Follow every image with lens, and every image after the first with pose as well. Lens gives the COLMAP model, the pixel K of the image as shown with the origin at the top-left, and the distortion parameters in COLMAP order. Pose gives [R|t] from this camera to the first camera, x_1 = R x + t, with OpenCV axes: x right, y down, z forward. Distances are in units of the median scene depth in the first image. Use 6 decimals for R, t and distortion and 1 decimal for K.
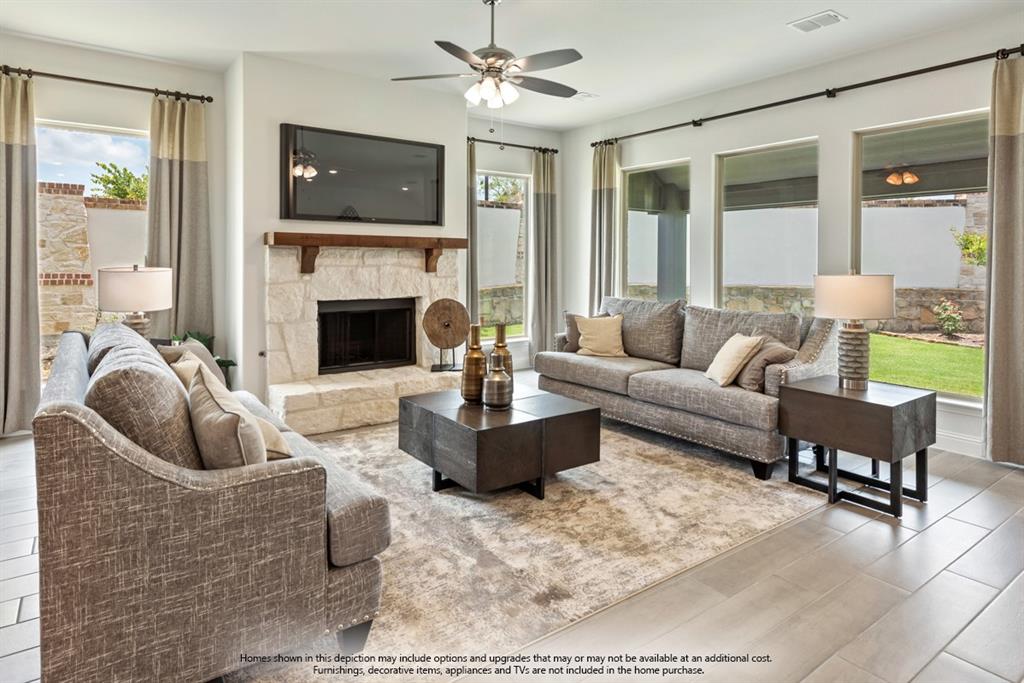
lens RADIAL K [[579.1, 0, 490.5], [0, 579.1, 265.8], [0, 0, 1]] dist [0.007027, -0.000057]
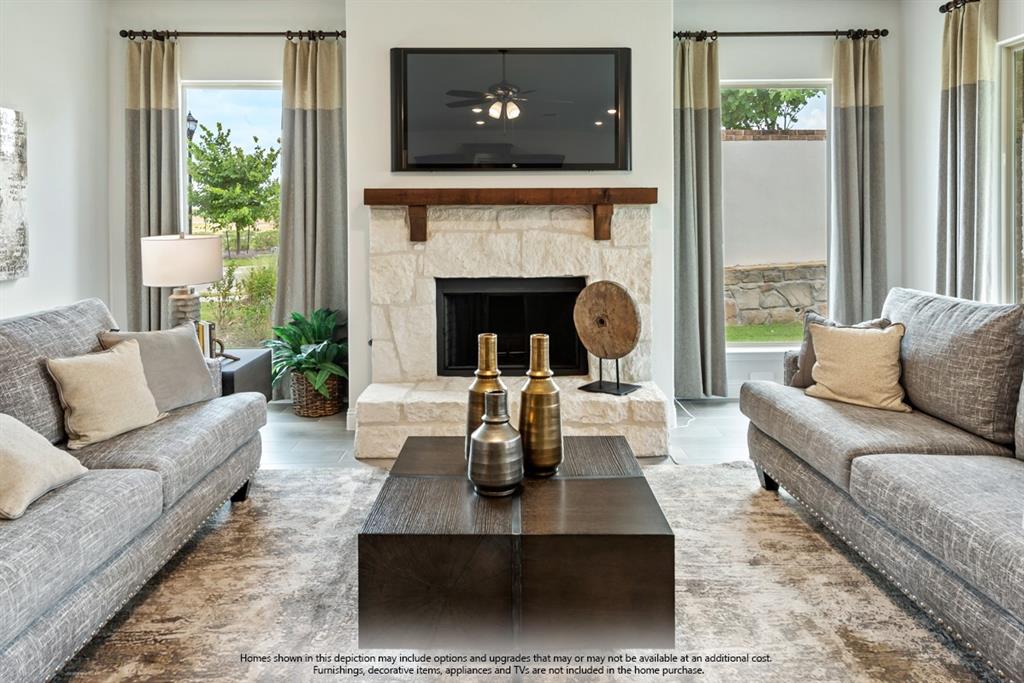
lens RADIAL K [[689.9, 0, 512.4], [0, 689.9, 230.1], [0, 0, 1]] dist [0.014406, -0.001981]
pose [[0.830267, -0.003747, -0.557354, 0.283178], [0.005573, 0.999983, 0.001579, -0.002566], [0.557339, -0.004417, 0.830274, 0.310843]]
